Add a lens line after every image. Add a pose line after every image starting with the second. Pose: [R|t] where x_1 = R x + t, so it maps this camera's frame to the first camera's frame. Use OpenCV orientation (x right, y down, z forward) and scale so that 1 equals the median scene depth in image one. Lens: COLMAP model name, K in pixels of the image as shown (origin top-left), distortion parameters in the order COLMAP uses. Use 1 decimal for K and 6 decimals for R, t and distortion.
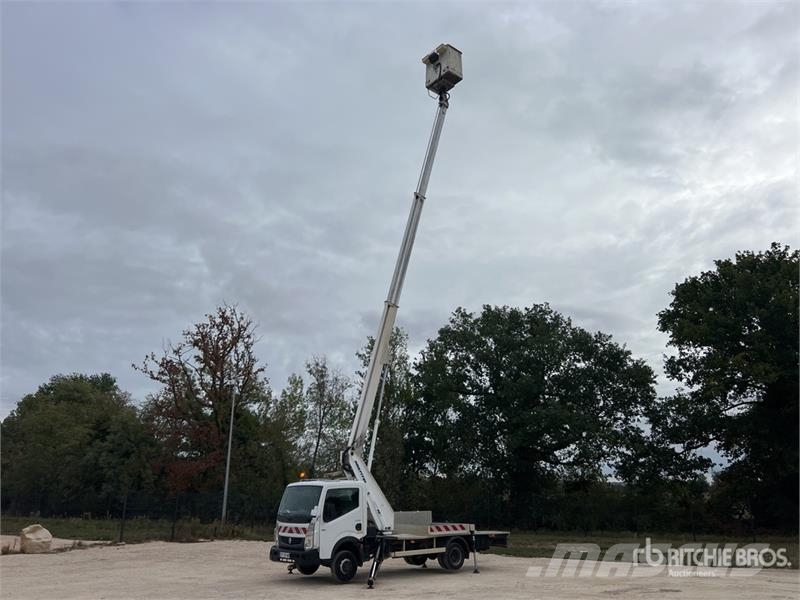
lens RADIAL K [[602.2, 0, 401.0], [0, 602.2, 303.9], [0, 0, 1]] dist [0.069187, -0.109401]
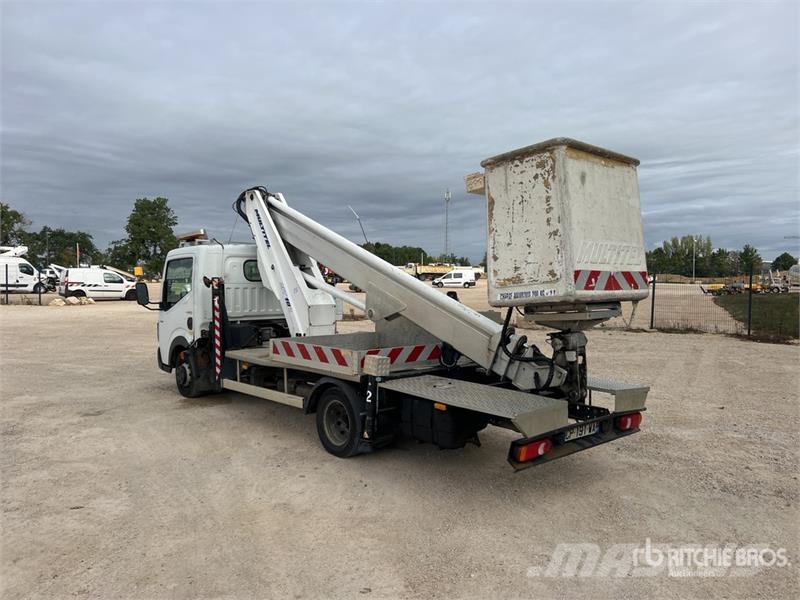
lens RADIAL K [[602.2, 0, 401.0], [0, 602.2, 303.9], [0, 0, 1]] dist [0.069187, -0.109401]
pose [[0.055312, 0.040323, -0.997655, 0.156291], [0.293909, 0.954257, 0.054864, 0.118865], [0.954232, -0.296254, 0.040931, 0.368258]]
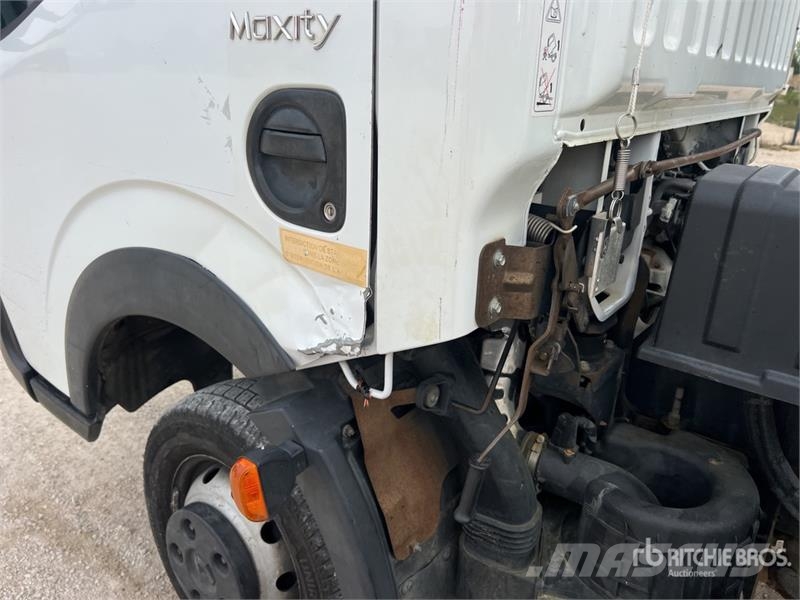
lens RADIAL K [[602.2, 0, 401.0], [0, 602.2, 303.9], [0, 0, 1]] dist [0.069187, -0.109401]
pose [[0.221820, 0.359342, -0.906460, -0.004674], [0.250780, 0.877324, 0.409160, 0.113364], [0.942287, -0.318081, 0.104492, 0.315256]]
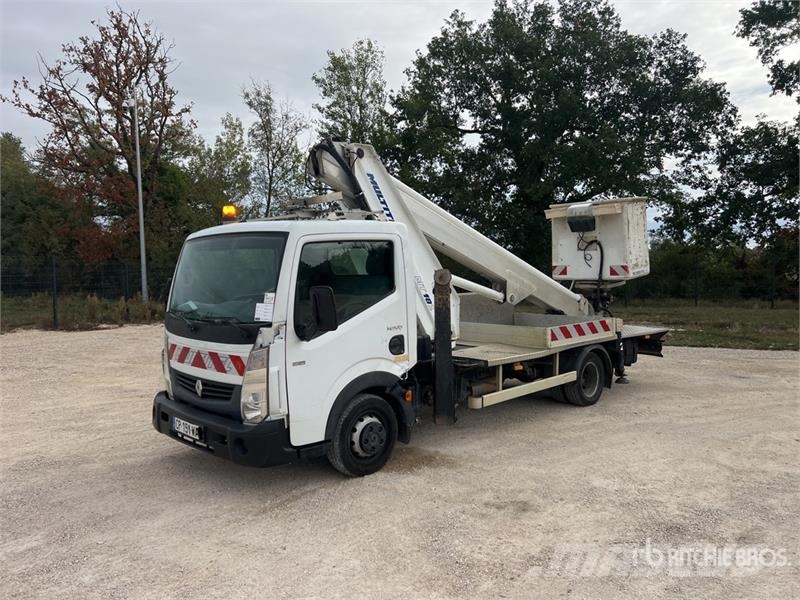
lens RADIAL K [[602.2, 0, 401.0], [0, 602.2, 303.9], [0, 0, 1]] dist [0.069187, -0.109401]
pose [[0.996845, -0.021418, 0.076425, -0.029543], [-0.007726, 0.932143, 0.362008, 0.069076], [-0.078993, -0.361456, 0.929037, 0.215920]]
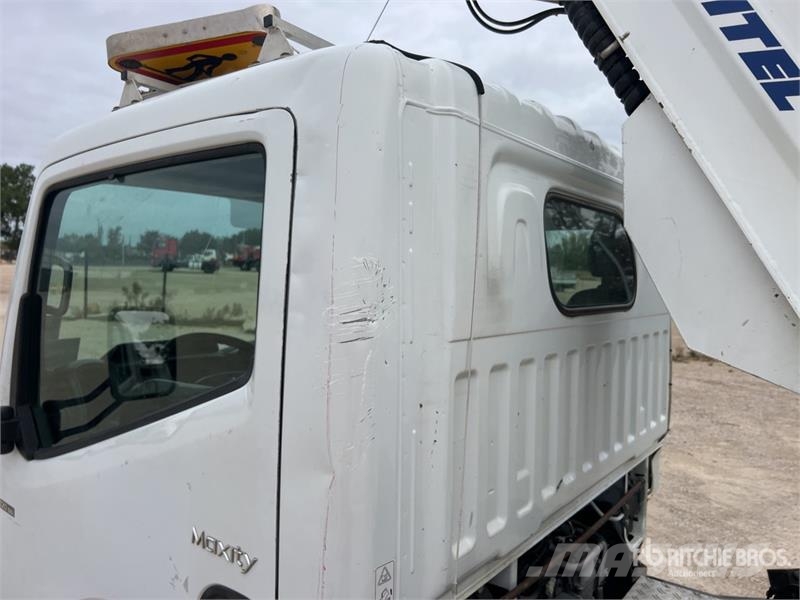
lens RADIAL K [[633.5, 0, 401.8], [0, 633.5, 306.8], [0, 0, 1]] dist [0.002019, -0.006627]
pose [[0.213797, 0.060809, -0.974984, 0.002863], [0.262219, 0.957860, 0.117241, 0.102663], [0.941027, -0.280725, 0.188842, 0.320777]]
